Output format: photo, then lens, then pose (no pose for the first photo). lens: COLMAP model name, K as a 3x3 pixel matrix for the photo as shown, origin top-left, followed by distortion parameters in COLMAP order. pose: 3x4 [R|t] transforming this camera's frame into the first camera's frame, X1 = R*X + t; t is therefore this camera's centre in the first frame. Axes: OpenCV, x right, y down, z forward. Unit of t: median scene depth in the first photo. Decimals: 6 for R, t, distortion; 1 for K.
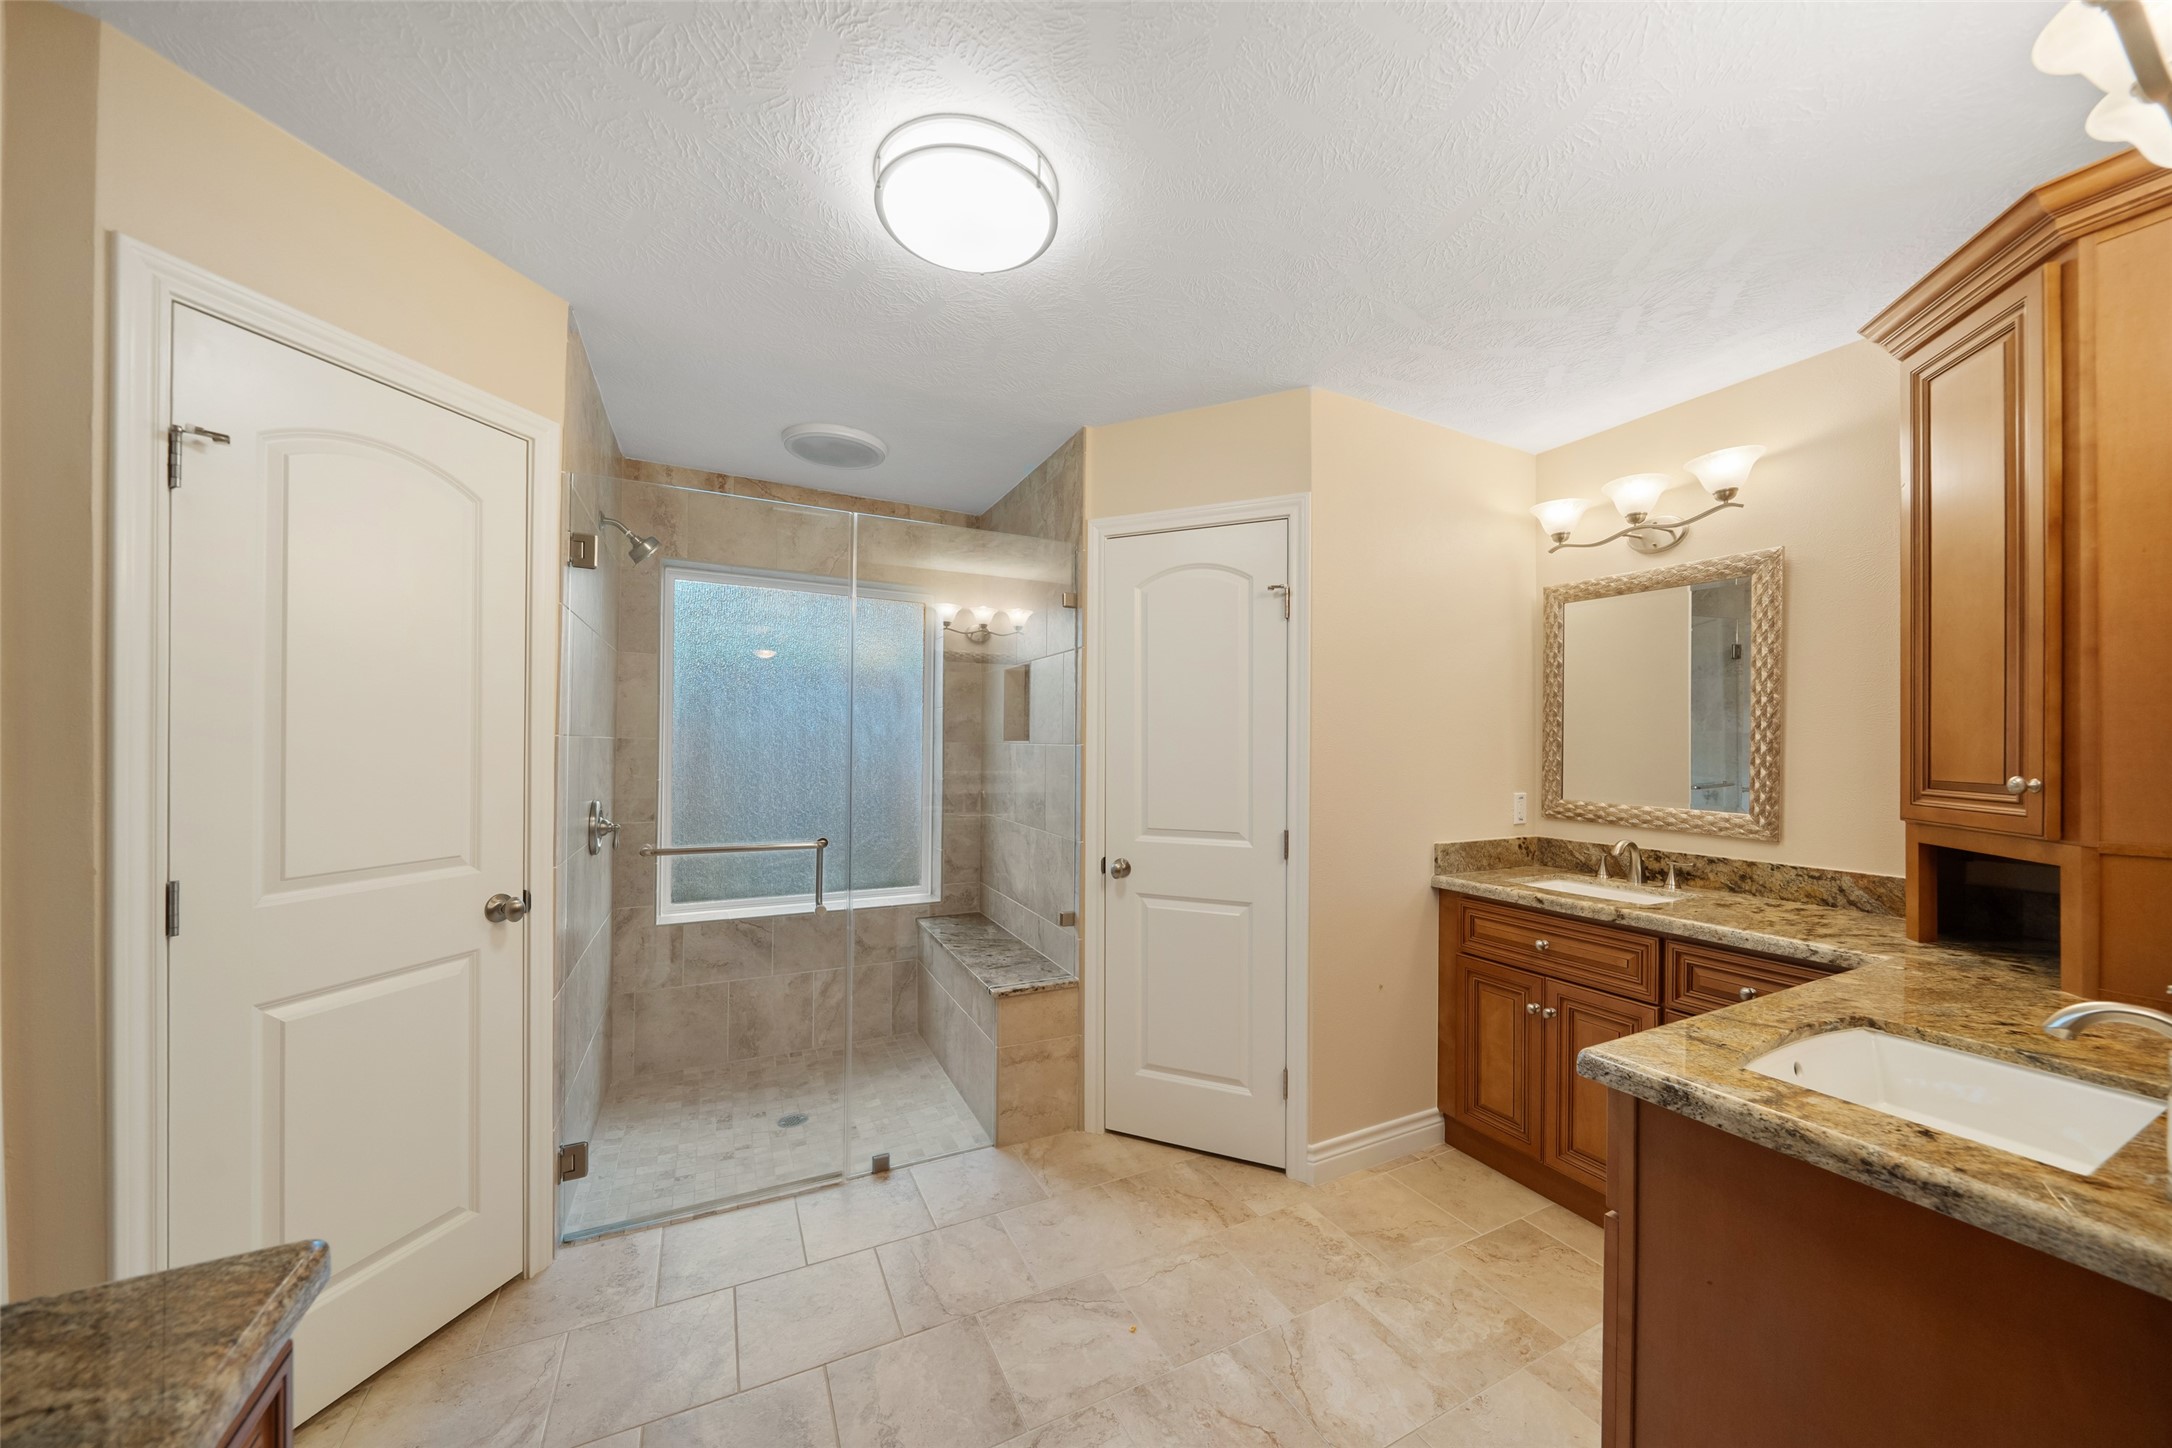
lens RADIAL K [[755.8, 0, 1090.3], [0, 755.8, 746.1], [0, 0, 1]] dist [-0.006124, 0.000066]
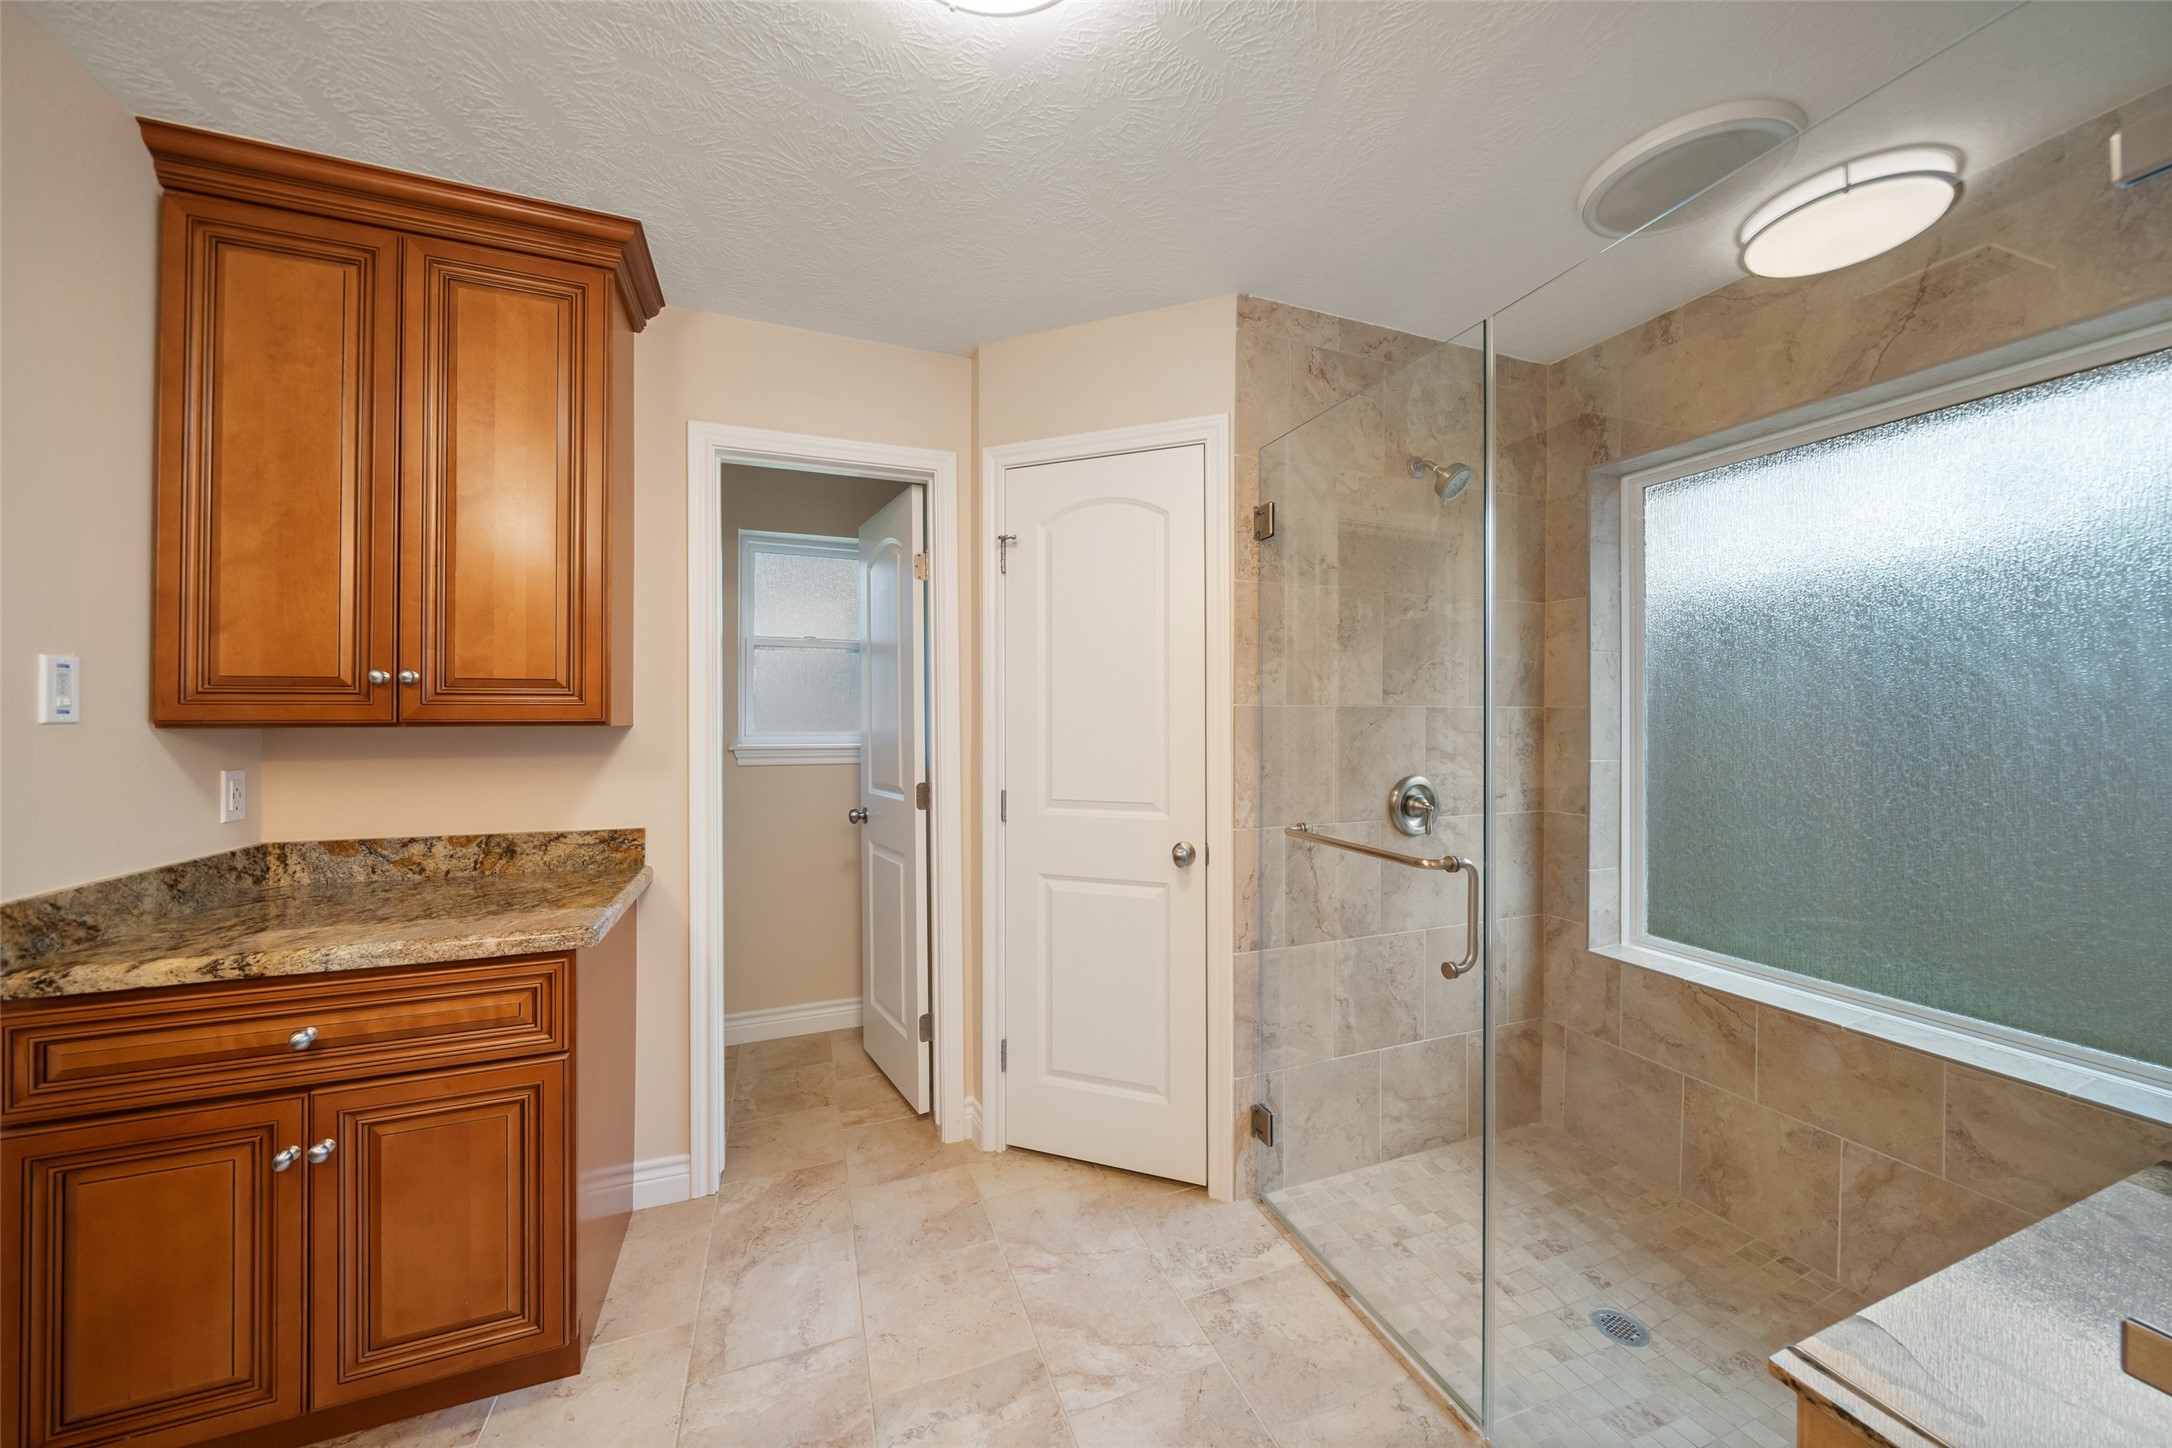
lens RADIAL K [[755.8, 0, 1104.1], [0, 755.8, 714.5], [0, 0, 1]] dist [-0.006124, 0.000066]
pose [[-0.096092, -0.011878, -0.995302, 0.222603], [-0.001803, 0.999929, -0.011759, 0.006892], [0.995371, 0.000665, -0.096107, 0.555626]]
